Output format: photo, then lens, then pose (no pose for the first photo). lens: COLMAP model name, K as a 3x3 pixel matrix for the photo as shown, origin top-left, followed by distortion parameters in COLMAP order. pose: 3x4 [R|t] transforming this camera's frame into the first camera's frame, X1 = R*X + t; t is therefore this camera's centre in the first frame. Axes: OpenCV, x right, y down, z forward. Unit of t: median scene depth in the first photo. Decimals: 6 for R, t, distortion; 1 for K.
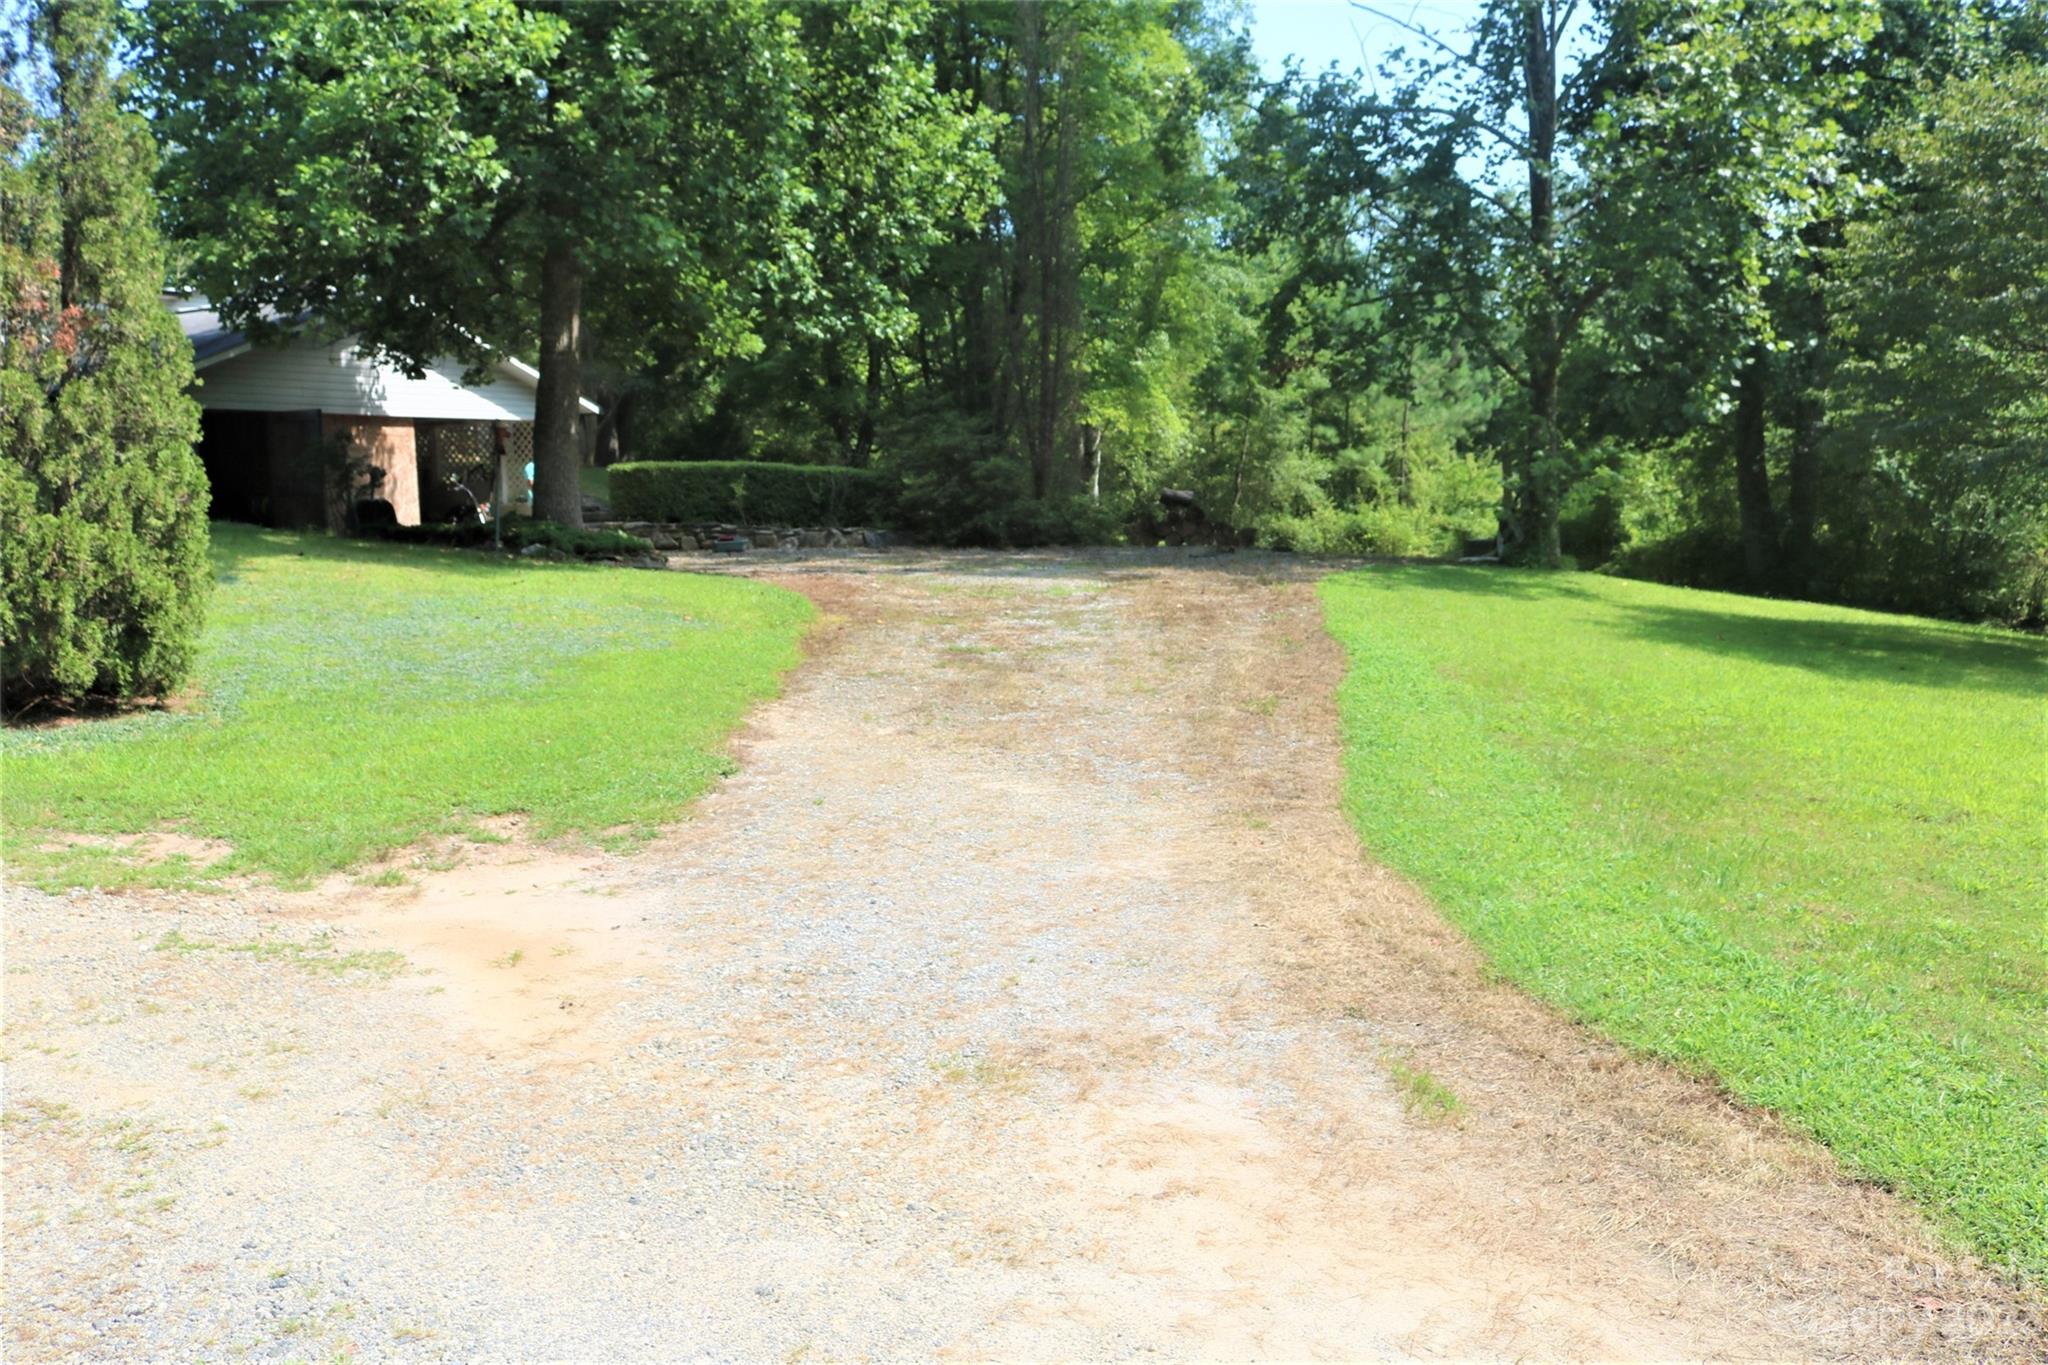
lens RADIAL K [[1704.2, 0, 1024.0], [0, 1704.2, 682.5], [0, 0, 1]] dist [-0.178272, 0.156155]
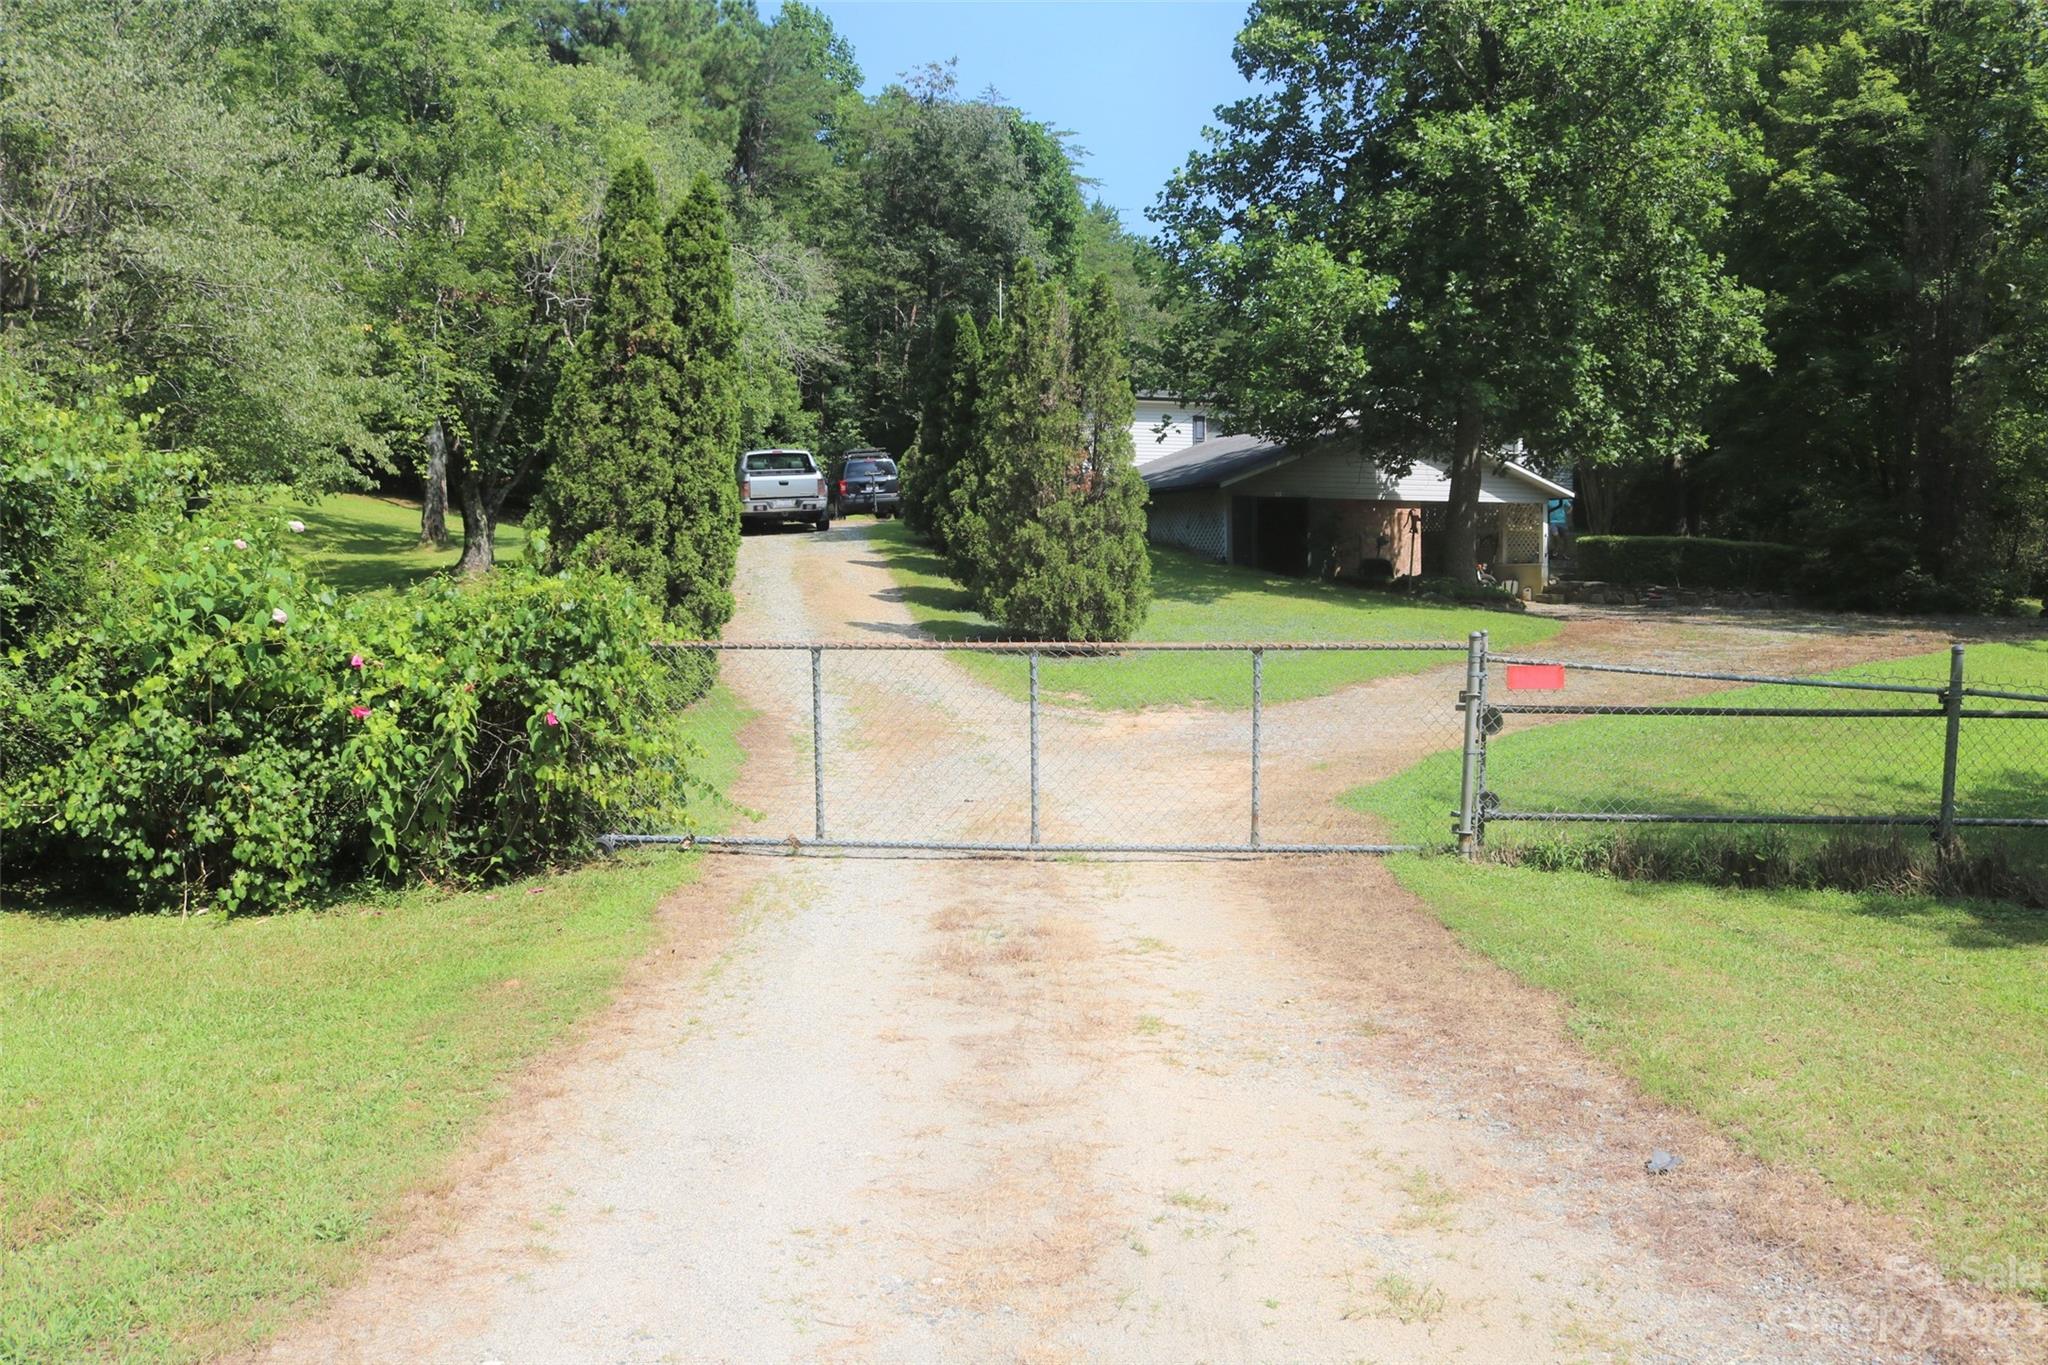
lens RADIAL K [[1704.2, 0, 1024.0], [0, 1704.2, 682.5], [0, 0, 1]] dist [-0.178272, 0.156155]
pose [[0.771641, 0.067845, -0.632429, 0.807621], [-0.088527, 0.996073, -0.001158, 0.064993], [0.629867, 0.056881, 0.774617, -0.814237]]
